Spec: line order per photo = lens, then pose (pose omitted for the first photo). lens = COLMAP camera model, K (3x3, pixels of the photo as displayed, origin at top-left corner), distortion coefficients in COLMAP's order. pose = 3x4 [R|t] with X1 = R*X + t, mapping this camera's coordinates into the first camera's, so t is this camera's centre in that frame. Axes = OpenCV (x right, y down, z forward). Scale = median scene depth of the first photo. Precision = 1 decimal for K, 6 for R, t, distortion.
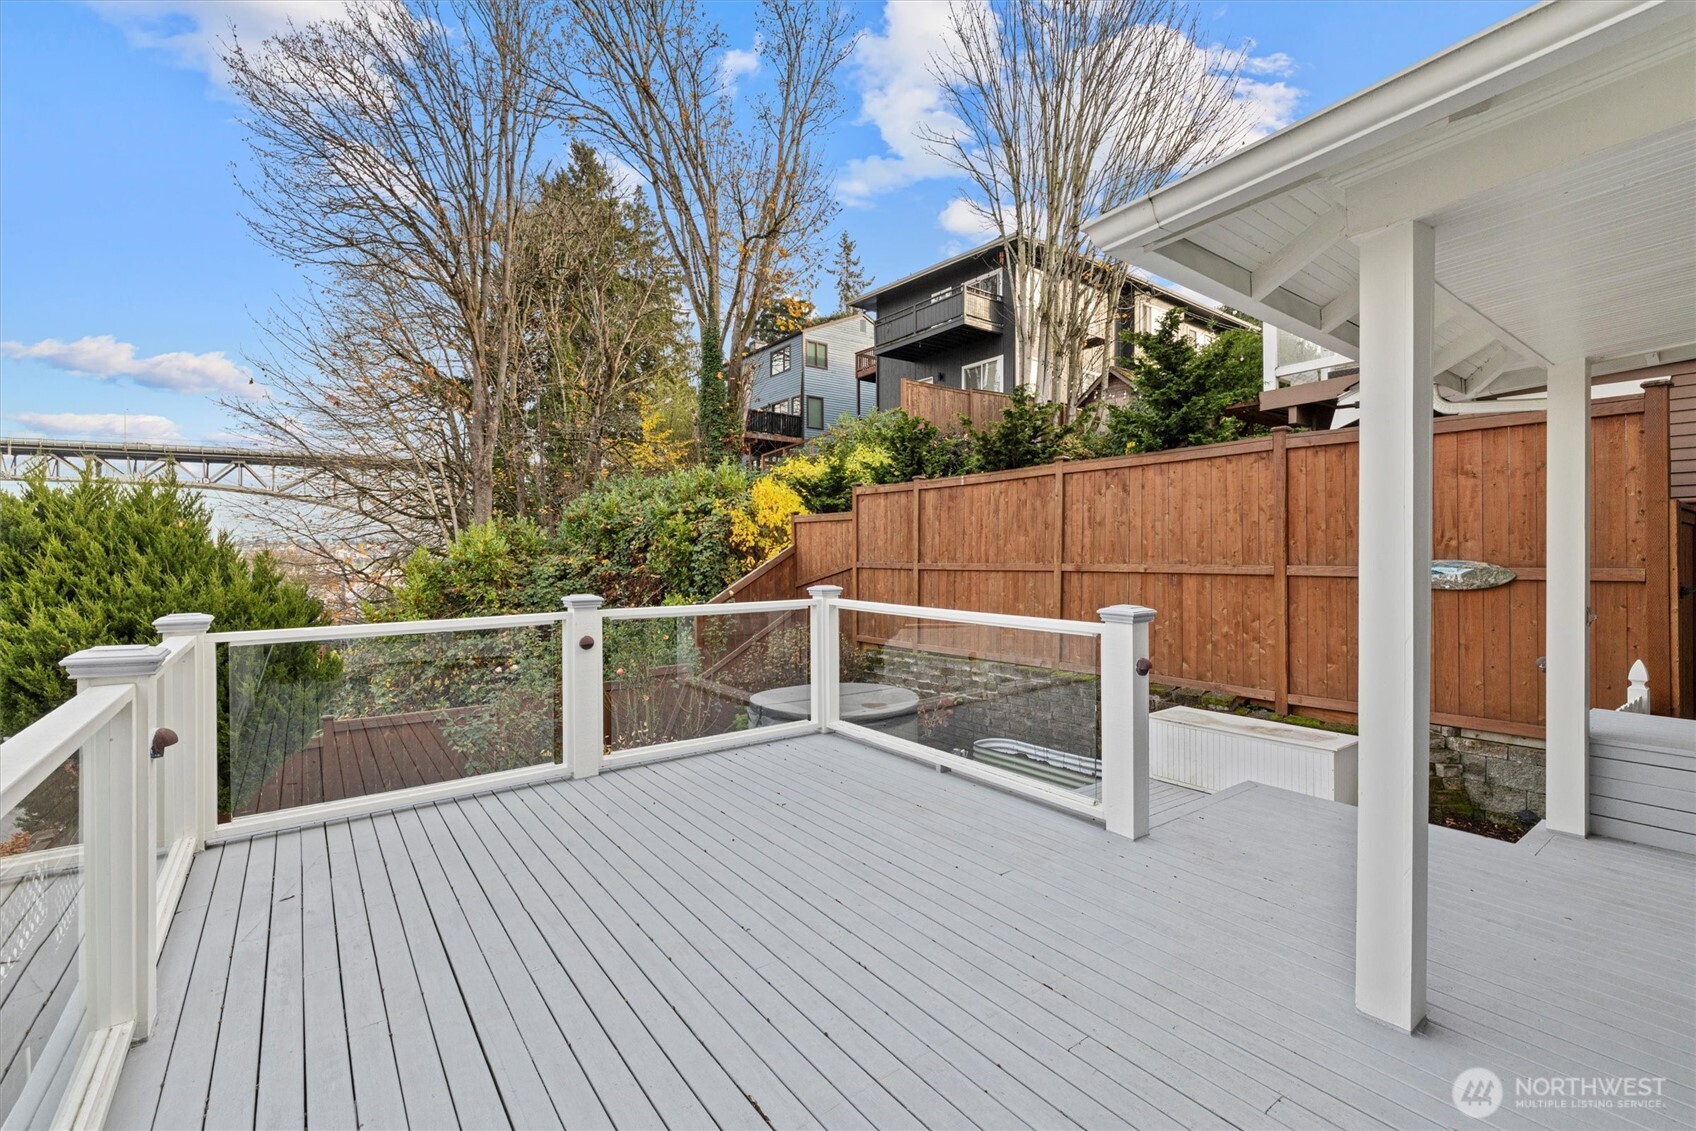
lens RADIAL K [[734.5, 0, 844.2], [0, 734.5, 563.2], [0, 0, 1]] dist [-0.002938, 0.001260]
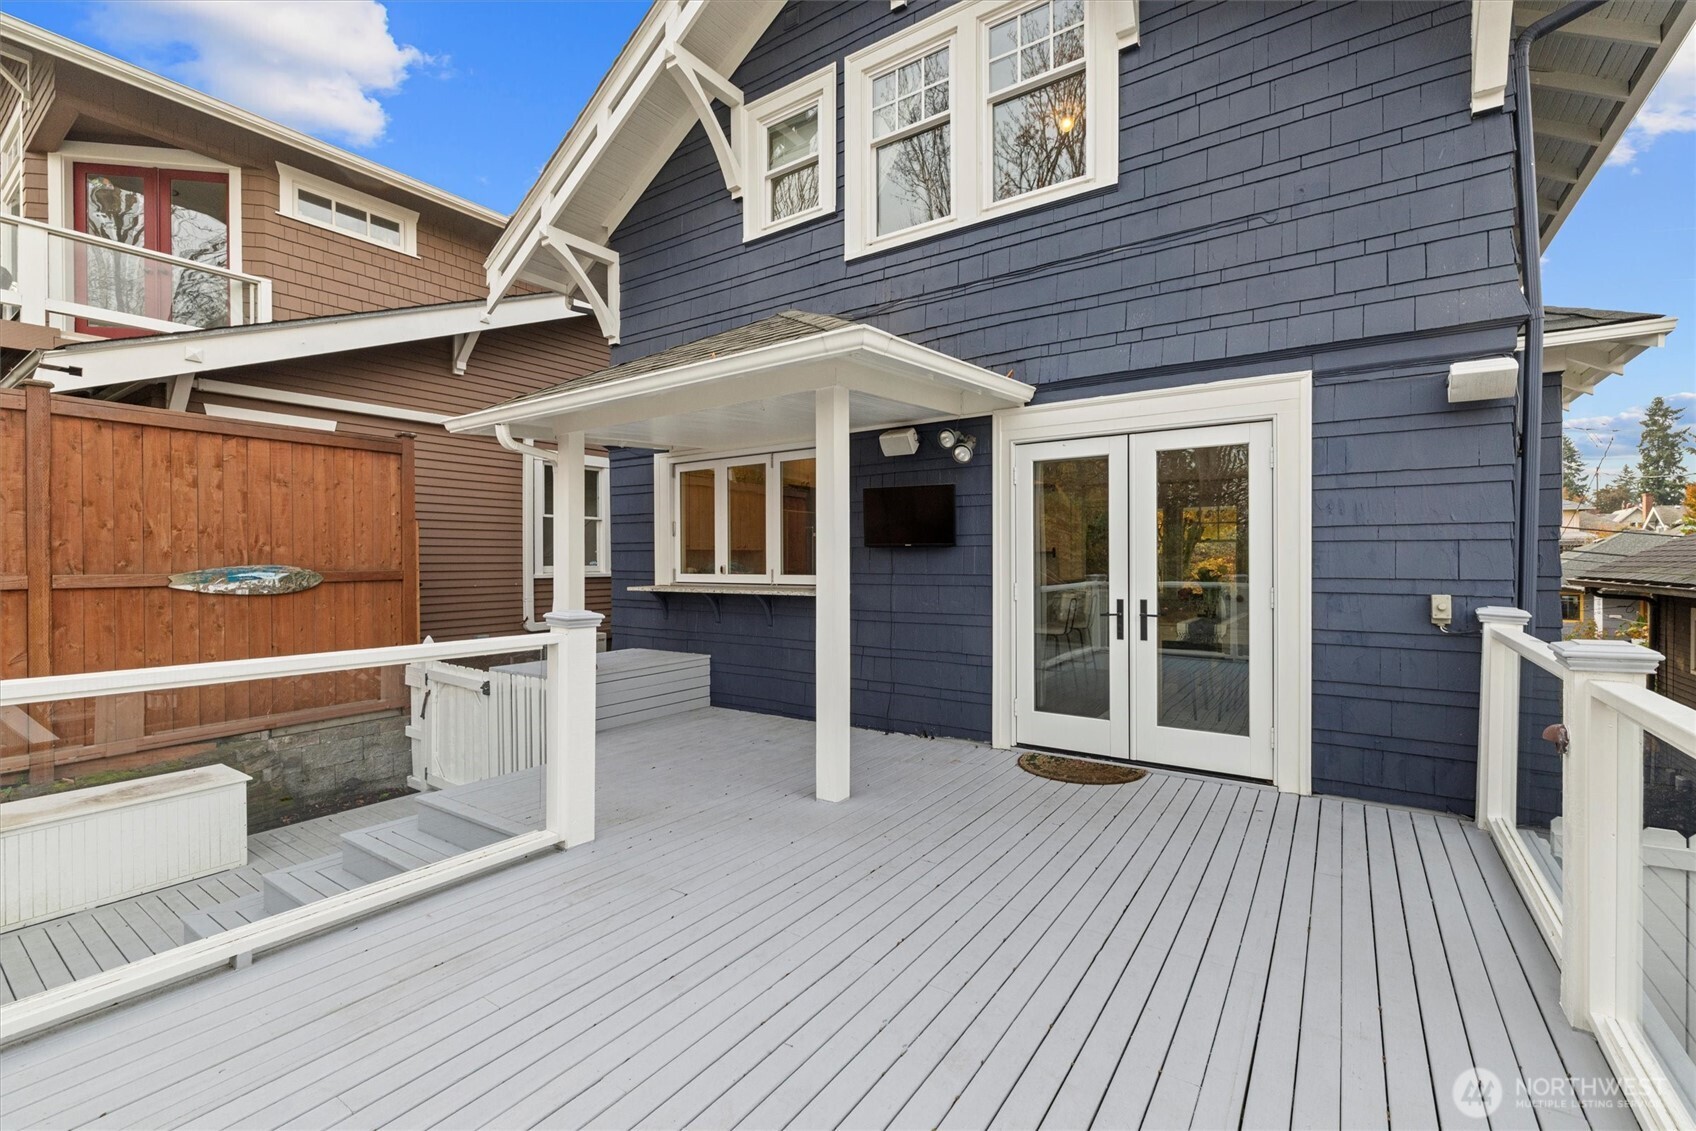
lens RADIAL K [[734.5, 0, 845.2], [0, 734.5, 561.8], [0, 0, 1]] dist [-0.002938, 0.001260]
pose [[-0.322662, -0.001738, 0.946513, -0.392142], [0.013740, 0.999884, 0.006520, -0.004692], [-0.946415, 0.015109, -0.322601, 0.578199]]
